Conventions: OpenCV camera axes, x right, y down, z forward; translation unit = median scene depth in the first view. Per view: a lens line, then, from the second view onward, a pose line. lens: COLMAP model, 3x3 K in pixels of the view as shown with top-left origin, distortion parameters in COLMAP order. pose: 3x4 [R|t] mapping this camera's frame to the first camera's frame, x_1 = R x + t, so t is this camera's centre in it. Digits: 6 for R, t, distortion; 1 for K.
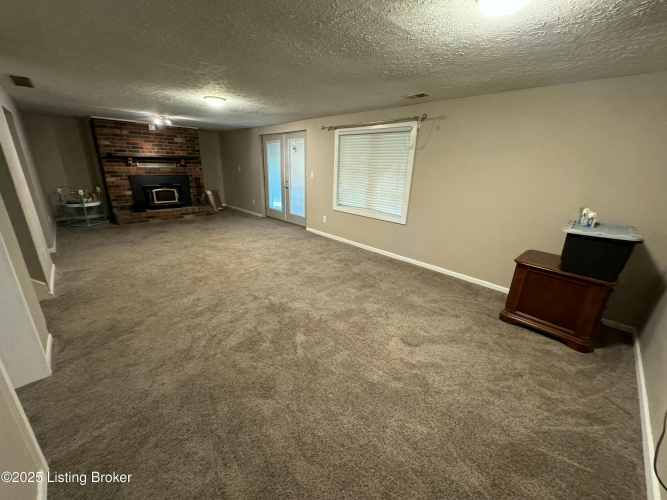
lens RADIAL K [[264.1, 0, 332.6], [0, 264.1, 249.6], [0, 0, 1]] dist [-0.006797, 0.000058]
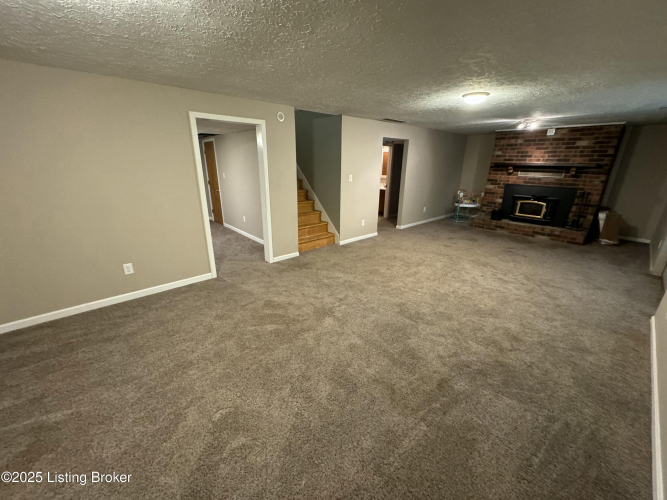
lens RADIAL K [[264.1, 0, 332.8], [0, 264.1, 249.5], [0, 0, 1]] dist [-0.006797, 0.000058]
pose [[-0.052293, 0.284001, -0.957397, 0.324109], [-0.319481, 0.903566, 0.285483, -0.139098], [0.946149, 0.320799, 0.043483, 0.431250]]
